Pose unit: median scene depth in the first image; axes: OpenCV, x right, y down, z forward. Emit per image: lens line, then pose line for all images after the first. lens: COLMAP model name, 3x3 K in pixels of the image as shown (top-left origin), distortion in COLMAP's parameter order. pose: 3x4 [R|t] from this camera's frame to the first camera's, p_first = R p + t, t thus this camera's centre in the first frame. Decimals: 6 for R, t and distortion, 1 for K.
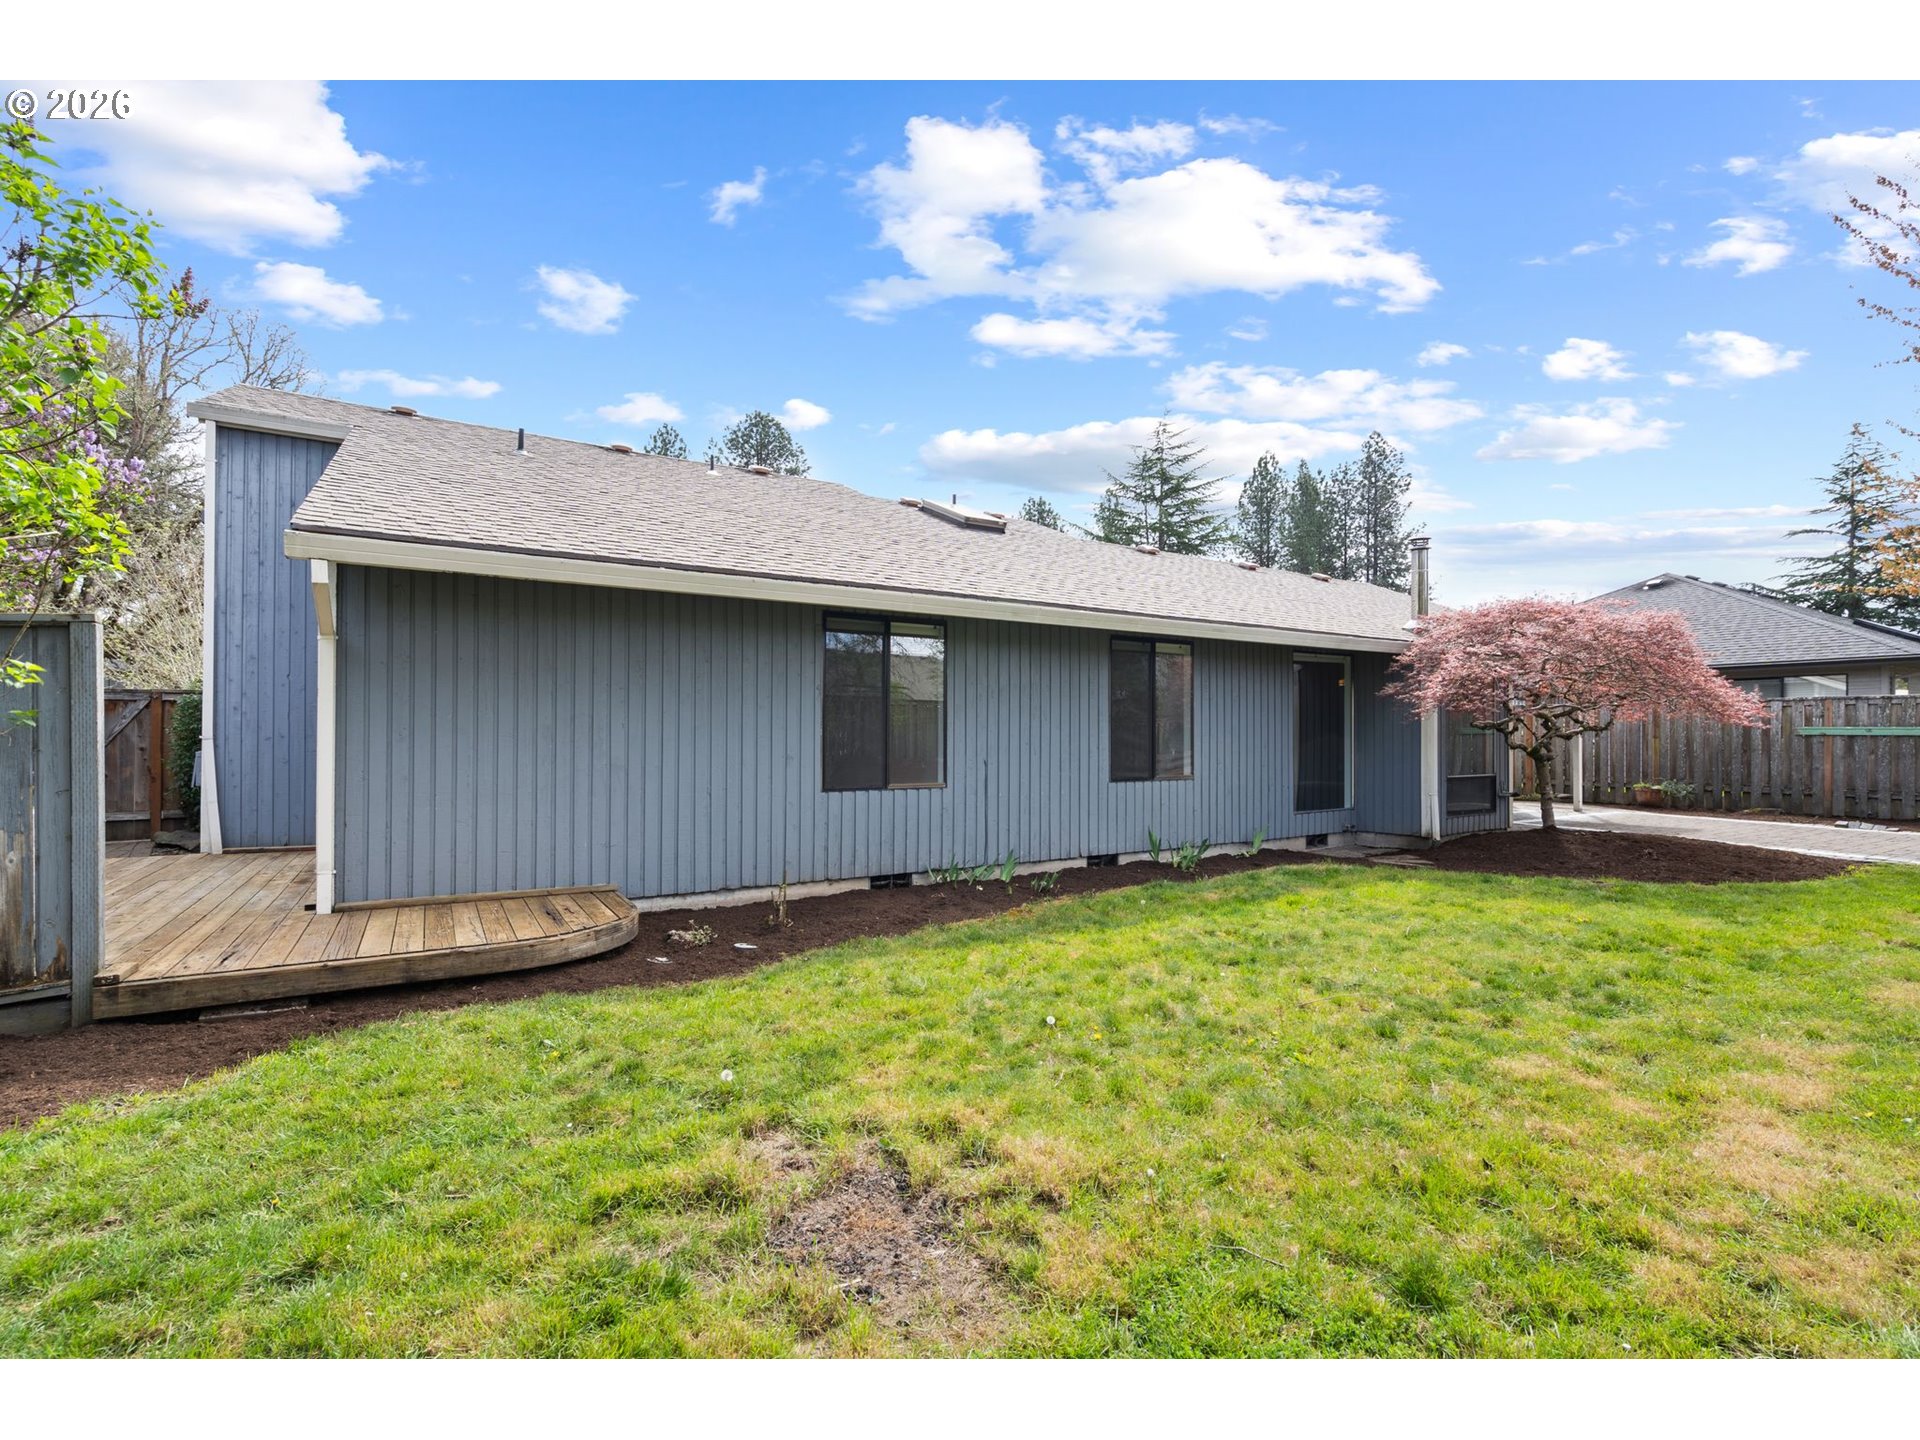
lens RADIAL K [[875.5, 0, 960.0], [0, 875.5, 720.0], [0, 0, 1]] dist [-0.002791, 0.000365]
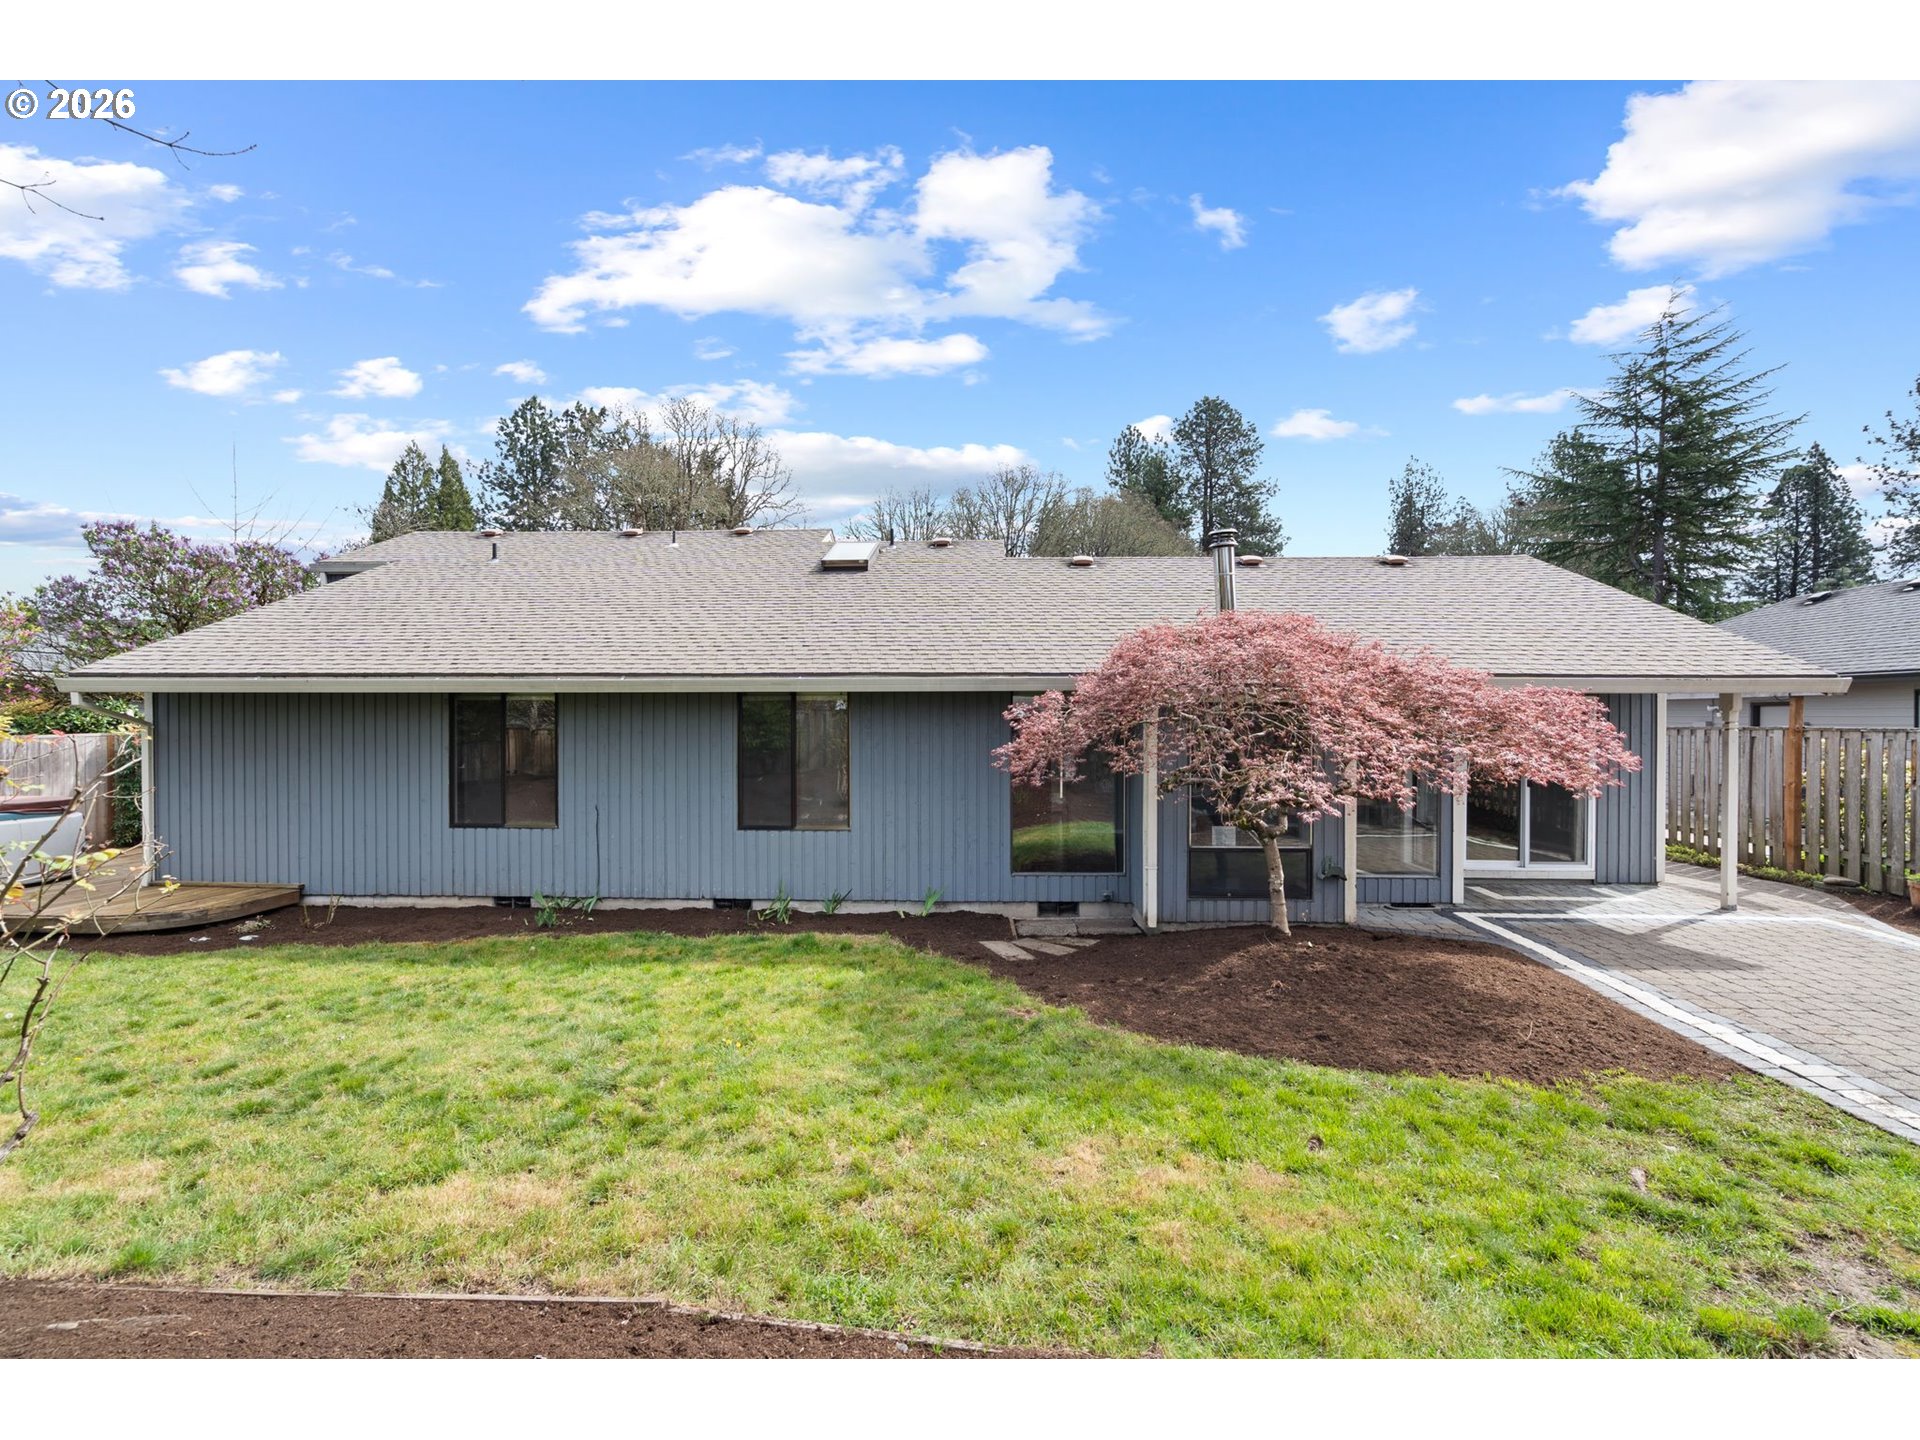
lens RADIAL K [[877.4, 0, 959.3], [0, 877.4, 728.4], [0, 0, 1]] dist [-0.003421, 0.002262]
pose [[0.828428, 0.004398, -0.560078, 0.954321], [0.009255, 0.999725, 0.021539, -0.068783], [0.560018, -0.023027, 0.828160, 0.279748]]
